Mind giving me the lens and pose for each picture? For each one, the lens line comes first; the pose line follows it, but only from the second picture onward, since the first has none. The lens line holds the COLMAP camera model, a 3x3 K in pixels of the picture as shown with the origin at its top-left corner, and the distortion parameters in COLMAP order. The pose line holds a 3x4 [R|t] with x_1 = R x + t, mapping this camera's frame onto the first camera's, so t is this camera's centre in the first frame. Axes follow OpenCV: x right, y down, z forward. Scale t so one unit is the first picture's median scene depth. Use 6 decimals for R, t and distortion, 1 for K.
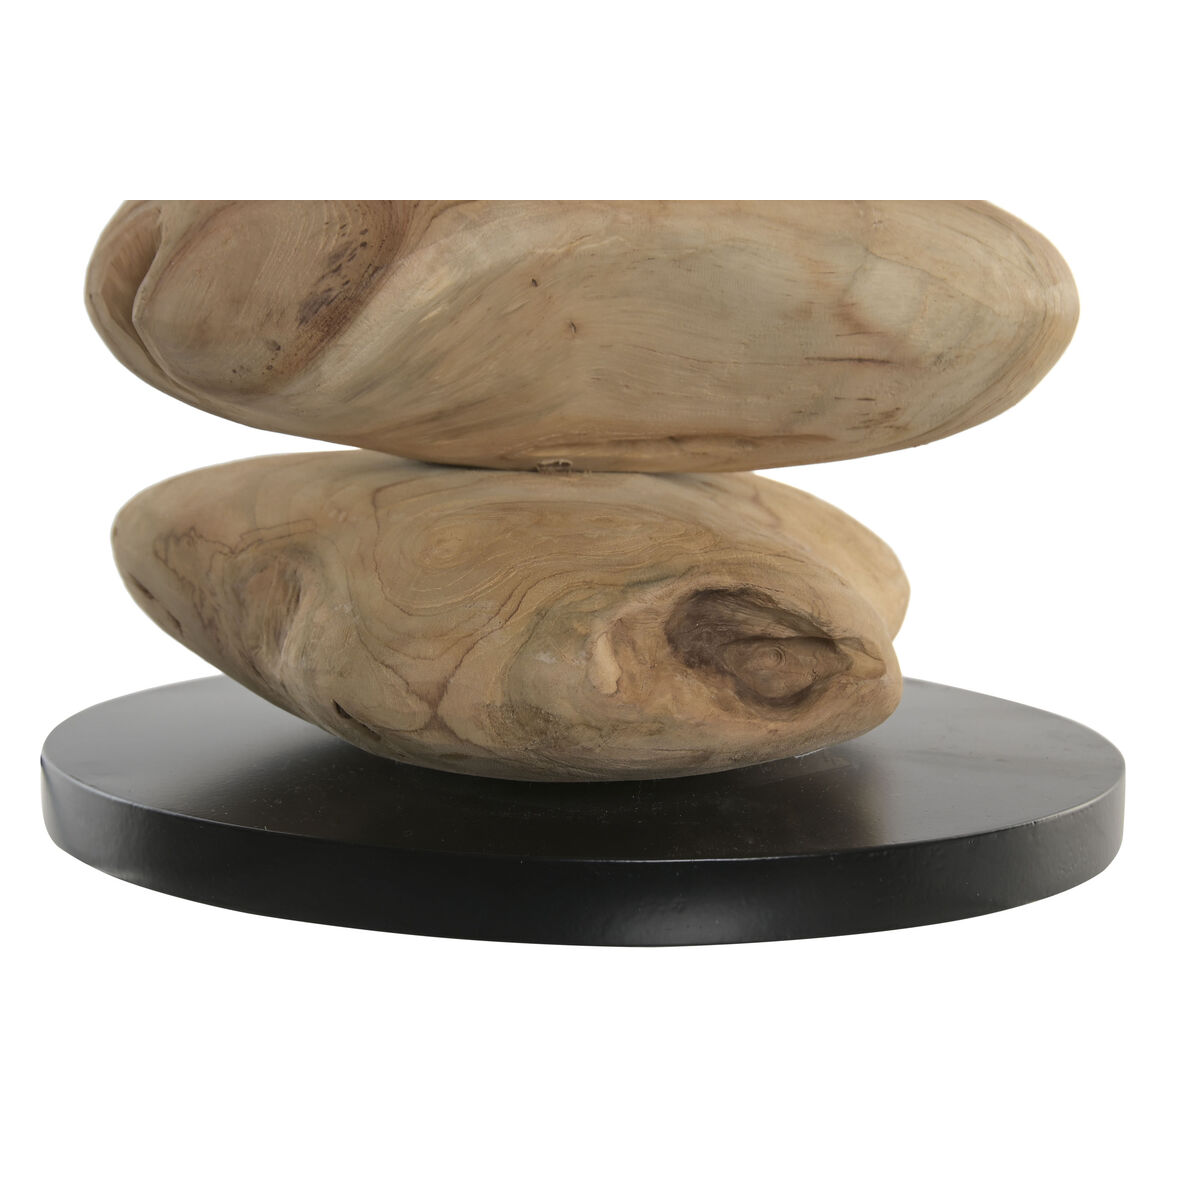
lens RADIAL K [[5044.9, 0, 598.7], [0, 5044.9, 599.9], [0, 0, 1]] dist [0.098964, 0.000000]
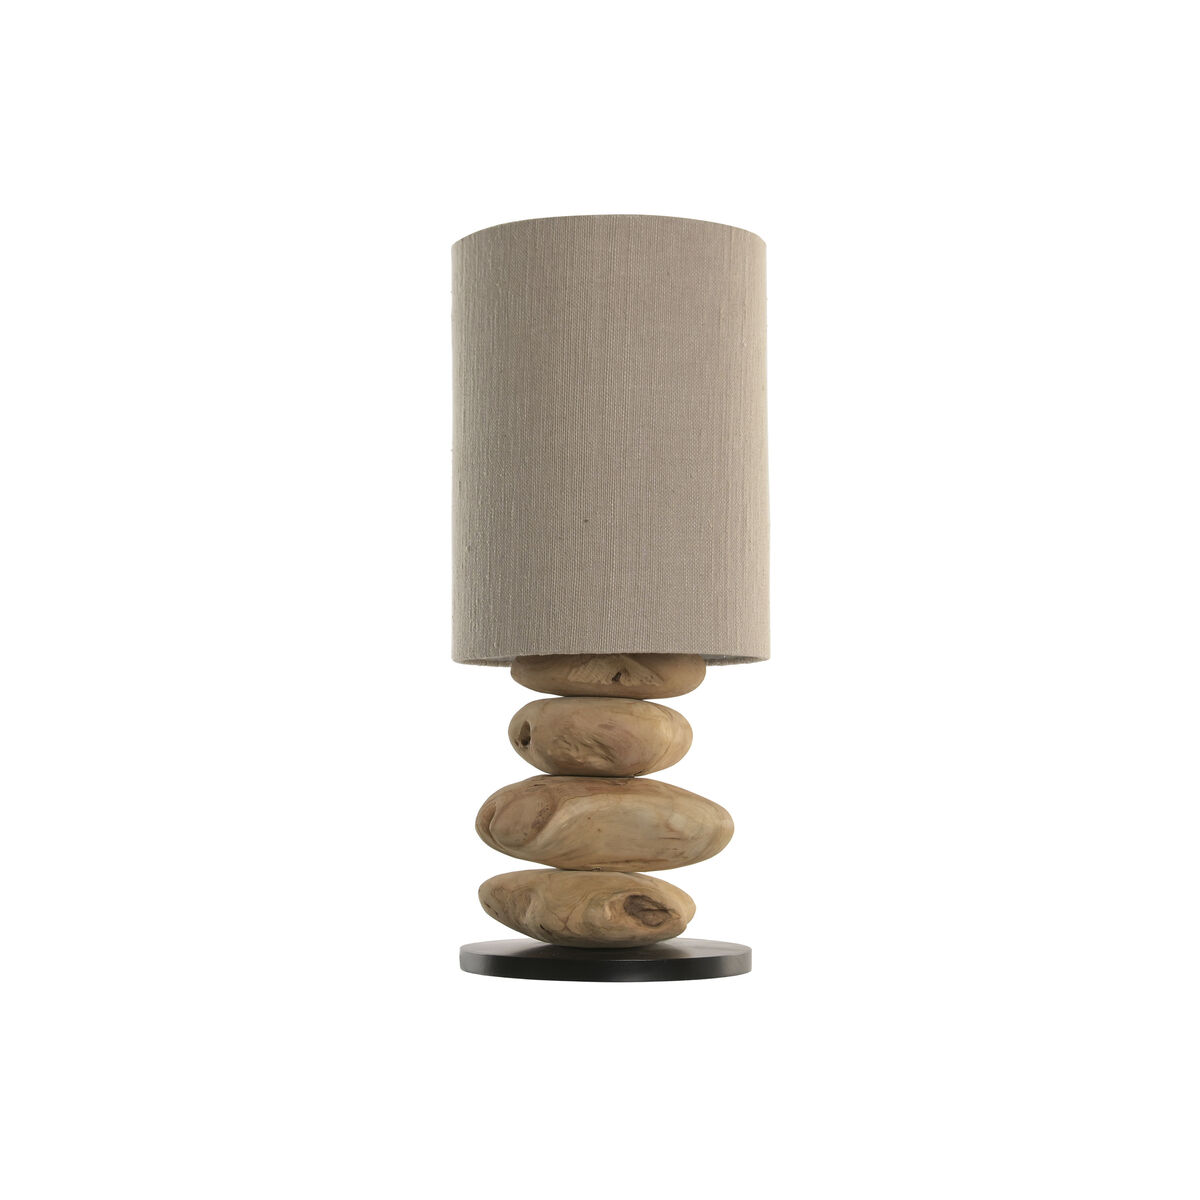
lens RADIAL K [[4865.2, 0, 601.7], [0, 4865.2, 602.0], [0, 0, 1]] dist [-1.406352, 0.000000]
pose [[0.999710, -0.013416, -0.020019, 0.075334], [0.010452, 0.989890, -0.141452, 0.306793], [0.021714, 0.141202, 0.989743, -2.794355]]
